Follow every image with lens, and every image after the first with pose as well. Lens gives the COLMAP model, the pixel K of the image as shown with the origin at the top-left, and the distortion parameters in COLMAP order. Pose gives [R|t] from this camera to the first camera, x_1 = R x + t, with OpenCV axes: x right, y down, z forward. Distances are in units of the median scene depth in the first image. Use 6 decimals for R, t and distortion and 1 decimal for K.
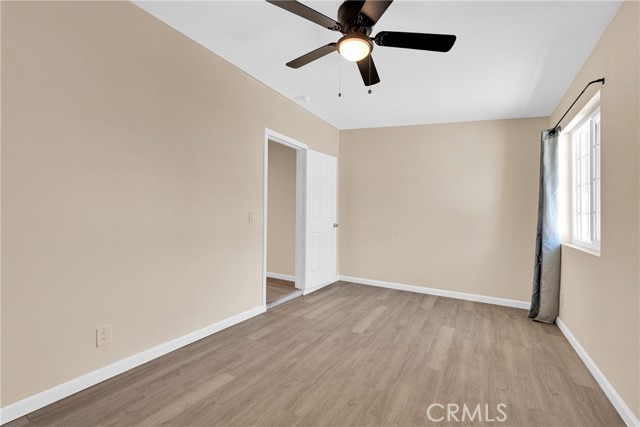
lens RADIAL K [[291.0, 0, 320.5], [0, 291.0, 215.9], [0, 0, 1]] dist [-0.003601, -0.000212]
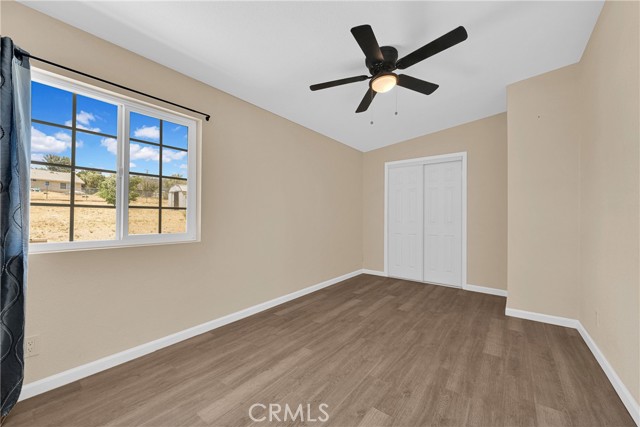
lens RADIAL K [[291.0, 0, 319.4], [0, 291.0, 212.8], [0, 0, 1]] dist [-0.003601, -0.000212]
pose [[-0.996458, -0.012979, 0.083079, 0.248409], [-0.014622, 0.999709, -0.019197, 0.021049], [-0.082805, -0.020344, -0.996358, 1.991141]]
